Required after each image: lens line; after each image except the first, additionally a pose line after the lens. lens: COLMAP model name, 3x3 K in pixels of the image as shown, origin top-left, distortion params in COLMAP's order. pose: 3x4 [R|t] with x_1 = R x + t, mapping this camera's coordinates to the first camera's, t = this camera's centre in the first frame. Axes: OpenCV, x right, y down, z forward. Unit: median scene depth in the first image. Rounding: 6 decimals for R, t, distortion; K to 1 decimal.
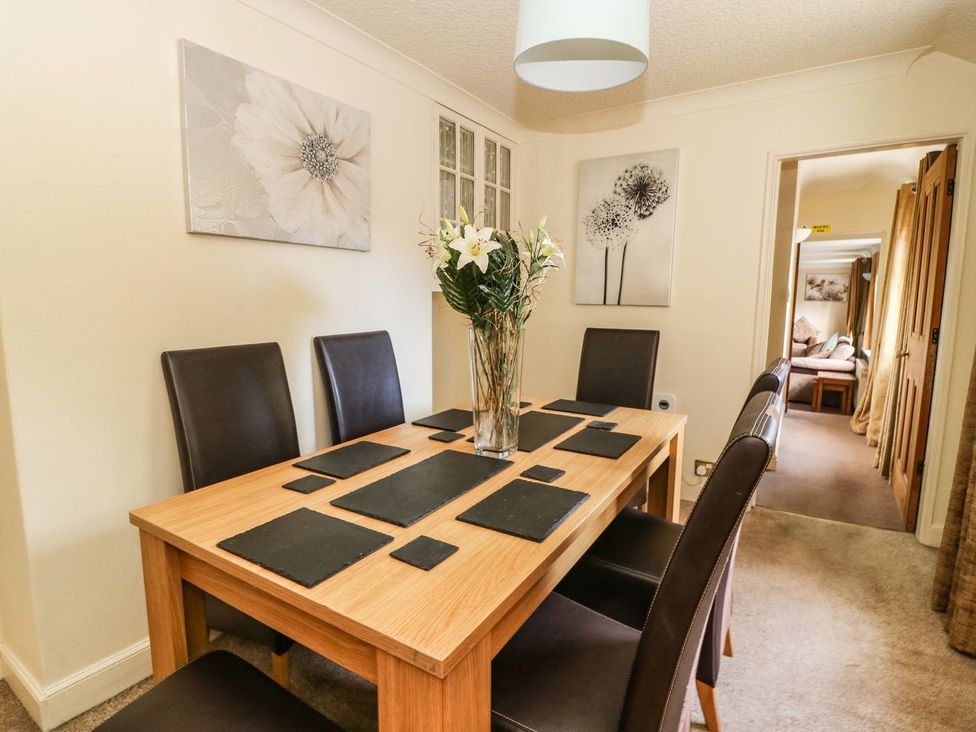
lens RADIAL K [[505.1, 0, 489.8], [0, 505.1, 368.4], [0, 0, 1]] dist [-0.004112, -0.000548]
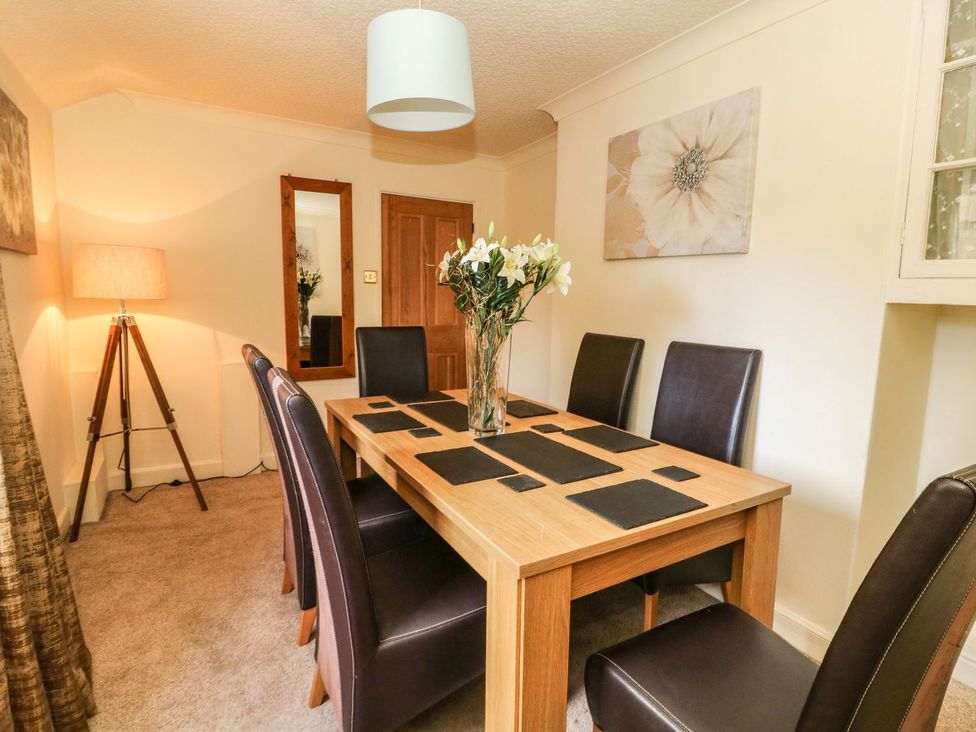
lens RADIAL K [[505.1, 0, 492.2], [0, 505.1, 366.5], [0, 0, 1]] dist [-0.004112, -0.000548]
pose [[-0.459294, 0.142287, -0.876814, 0.827654], [-0.123607, 0.967247, 0.221710, -0.206044], [0.879642, 0.210211, -0.426663, 1.169718]]
